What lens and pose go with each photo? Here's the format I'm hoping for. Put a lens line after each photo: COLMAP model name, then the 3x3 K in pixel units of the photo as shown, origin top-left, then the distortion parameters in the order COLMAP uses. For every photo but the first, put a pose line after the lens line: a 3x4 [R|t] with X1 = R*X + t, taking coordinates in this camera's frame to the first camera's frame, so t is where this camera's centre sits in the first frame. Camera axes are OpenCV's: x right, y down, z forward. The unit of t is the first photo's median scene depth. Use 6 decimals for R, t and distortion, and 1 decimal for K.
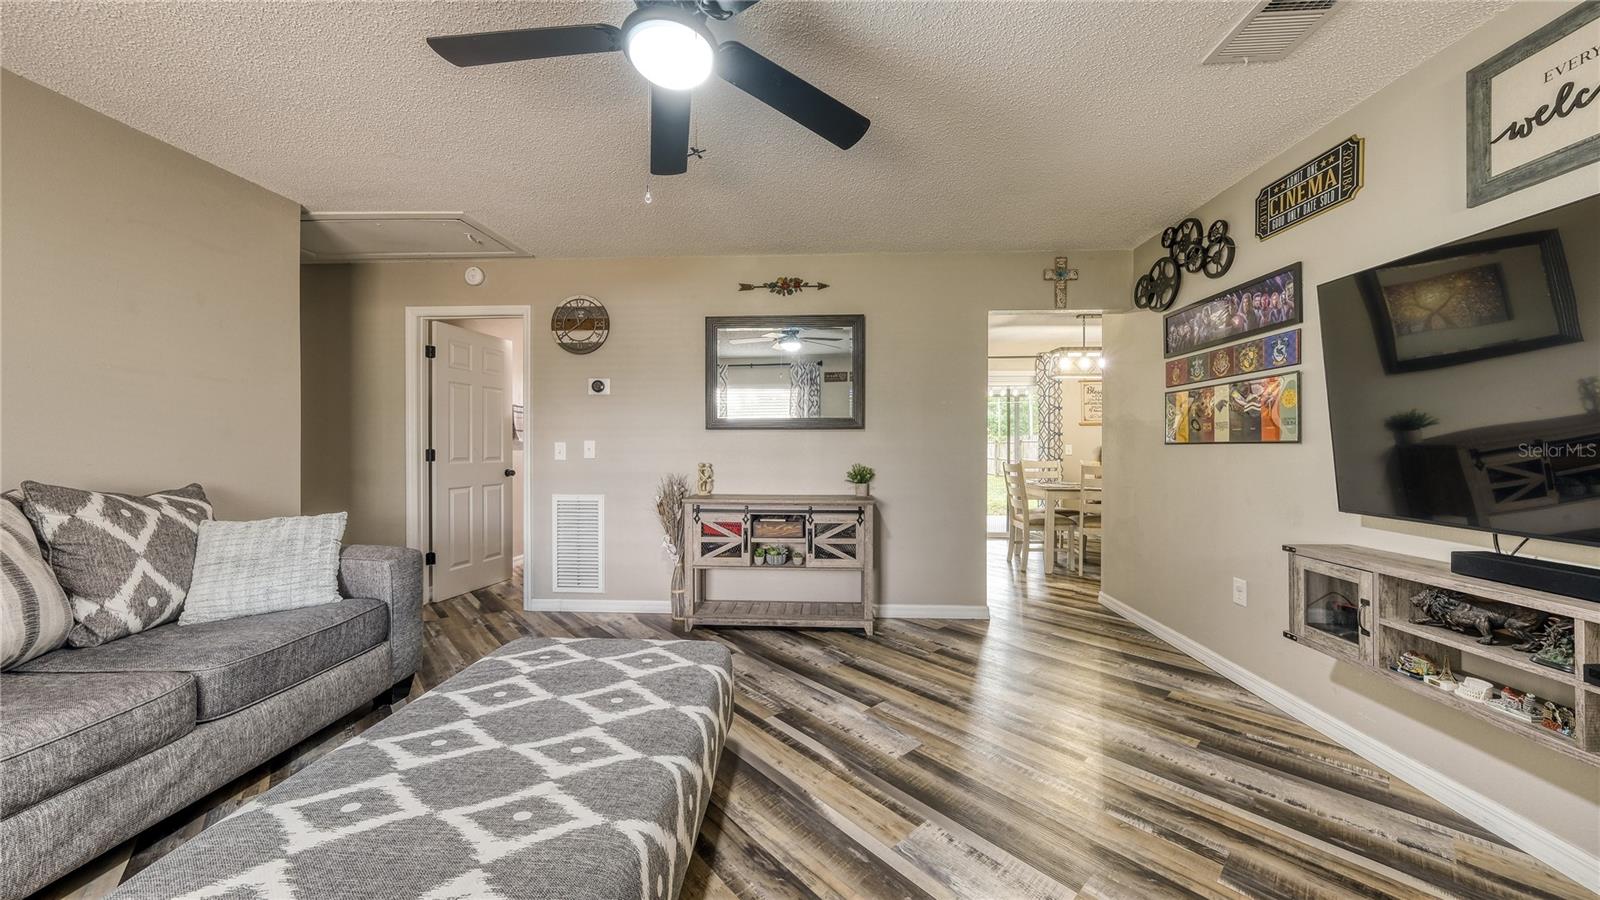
lens RADIAL K [[540.3, 0, 820.1], [0, 540.3, 451.2], [0, 0, 1]] dist [-0.000366, 0.003627]
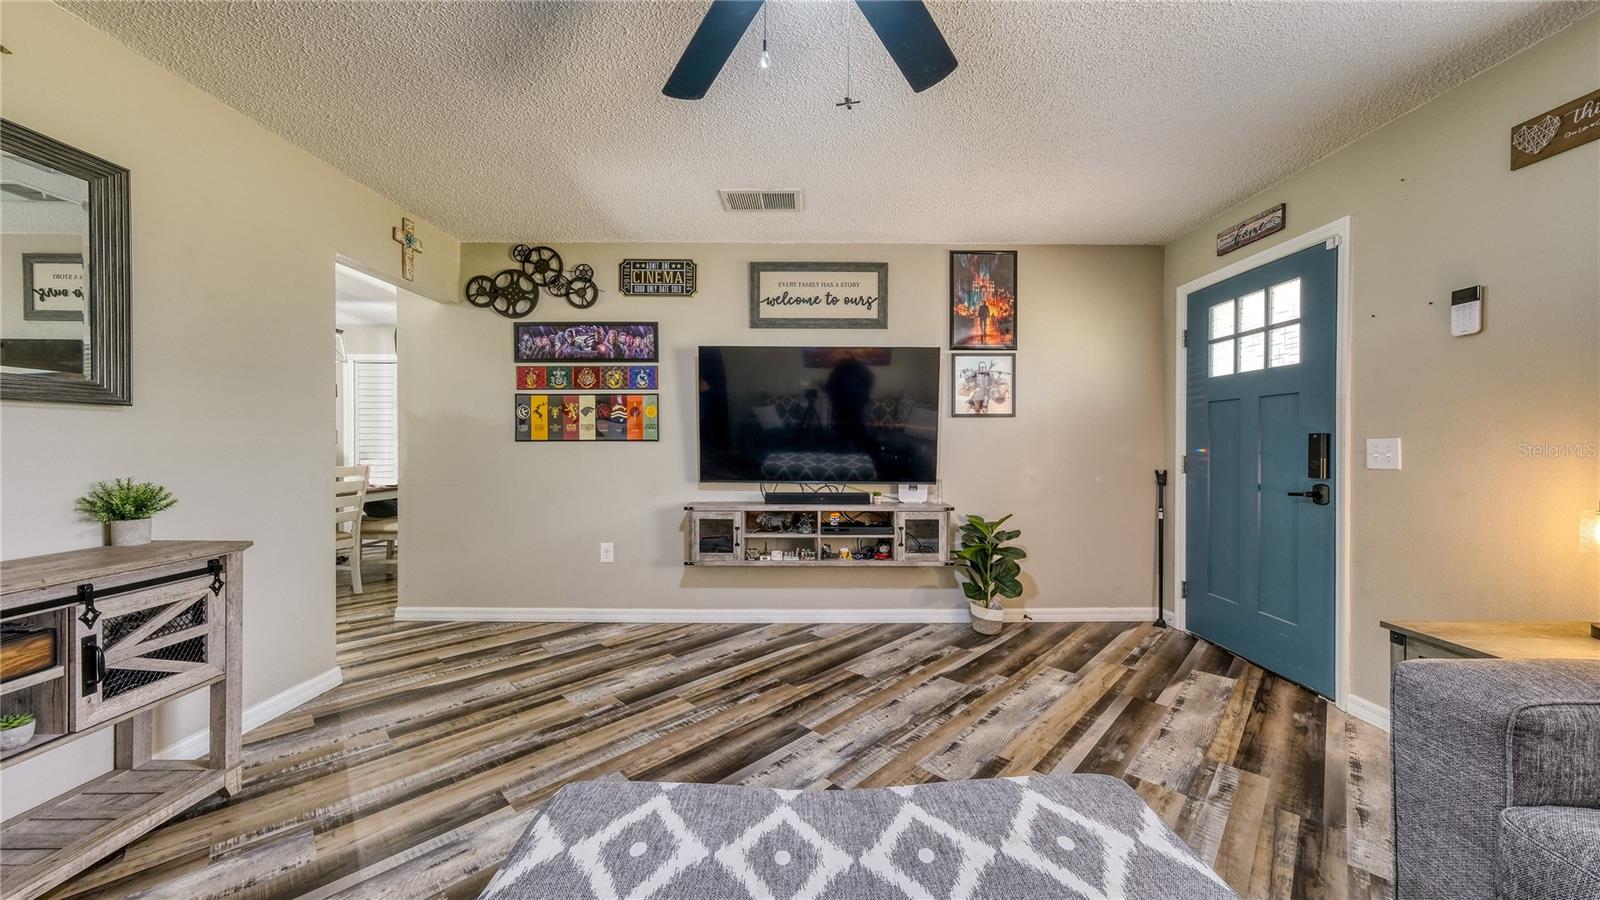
lens RADIAL K [[537.9, 0, 791.7], [0, 537.9, 449.4], [0, 0, 1]] dist [-0.006488, 0.006937]
pose [[-0.003342, -0.011437, 0.999929, -0.523067], [0.006779, 0.999911, 0.011459, -0.005645], [-0.999971, 0.006816, -0.003265, 0.524884]]
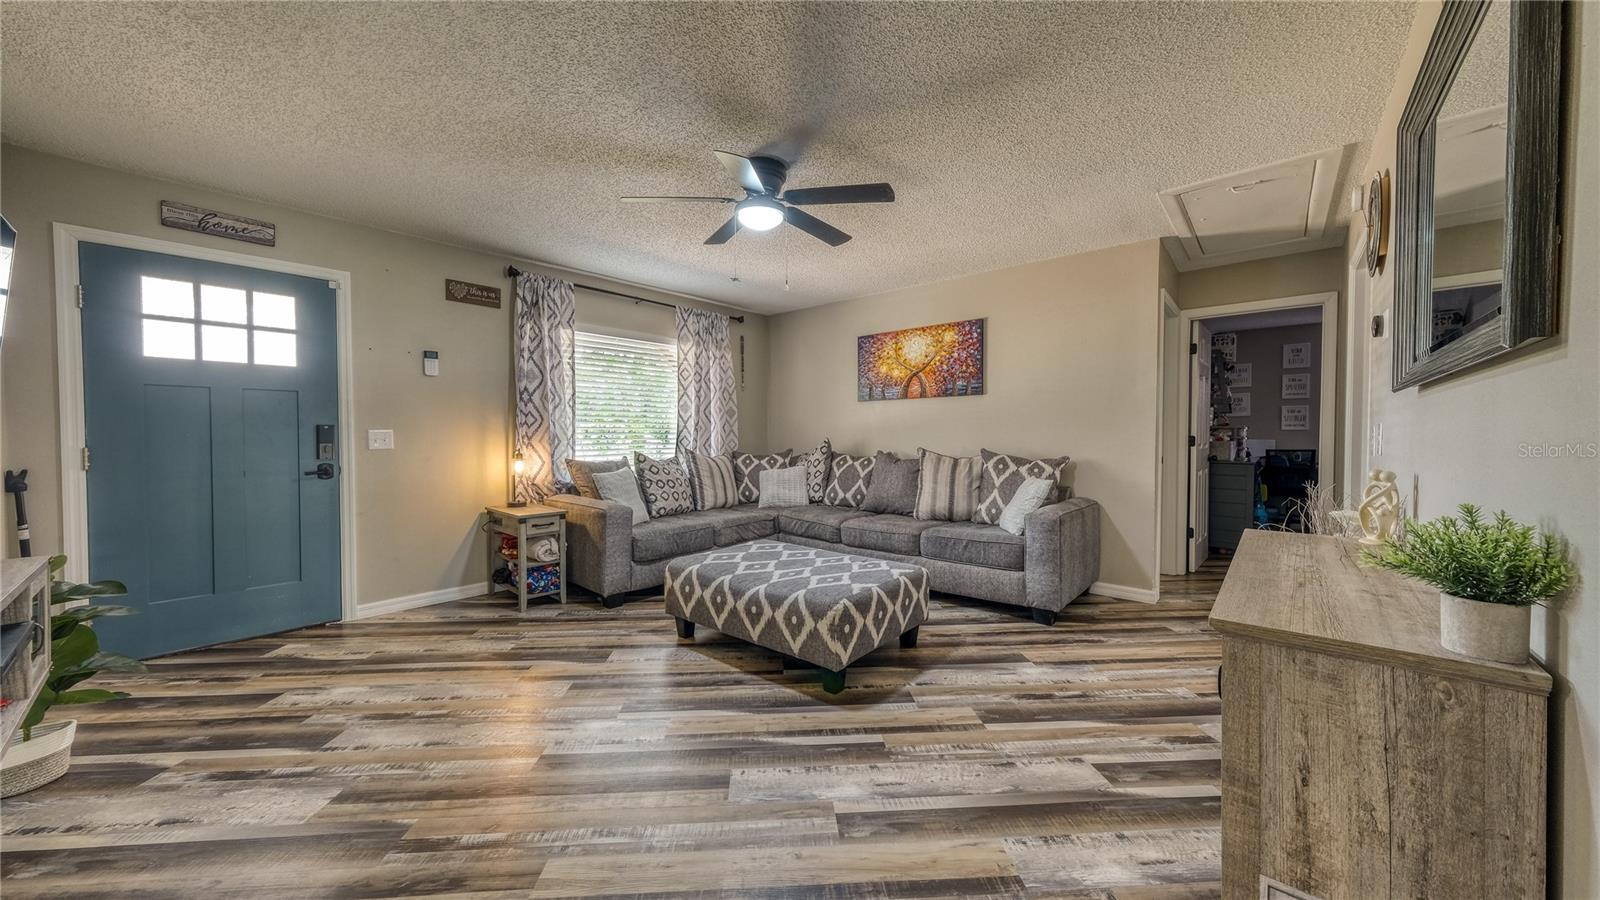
lens RADIAL K [[568.2, 0, 794.9], [0, 568.2, 453.8], [0, 0, 1]] dist [-0.012861, 0.007098]
pose [[-0.662633, 0.024077, -0.748557, 0.551380], [-0.007534, 0.999218, 0.038809, -0.008944], [0.748906, 0.031356, -0.661934, 1.199531]]
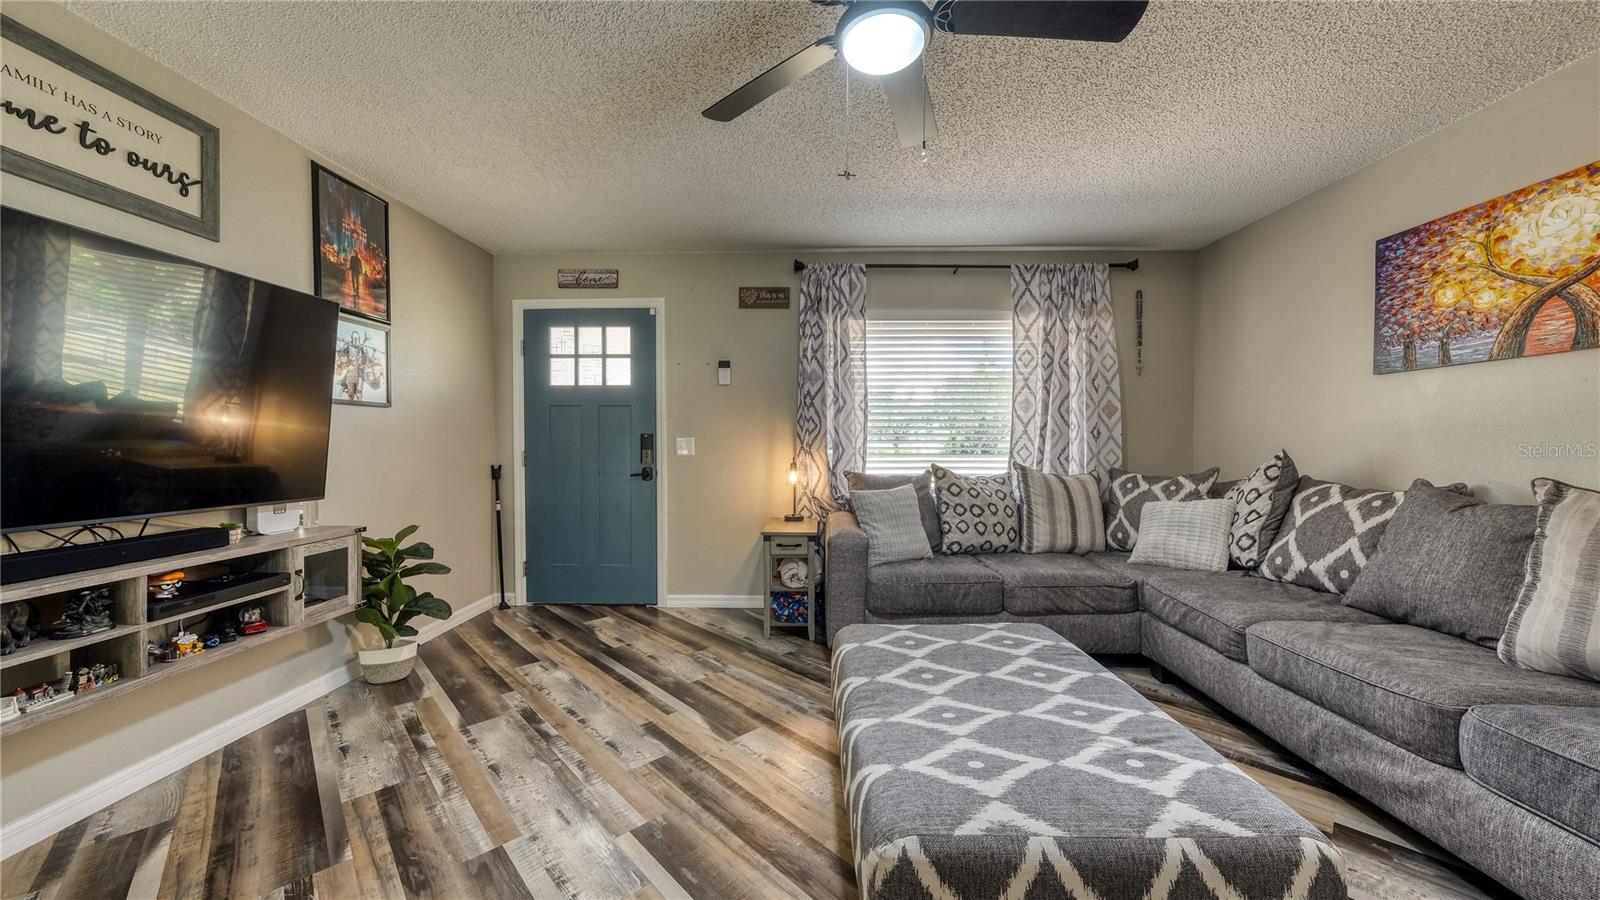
lens RADIAL K [[568.2, 0, 794.9], [0, 568.2, 453.8], [0, 0, 1]] dist [-0.012861, 0.007098]
pose [[-0.999603, -0.003047, 0.027995, -0.074203], [-0.002194, 0.999534, 0.030449, -0.009921], [-0.028075, 0.030376, -0.999144, 1.045573]]
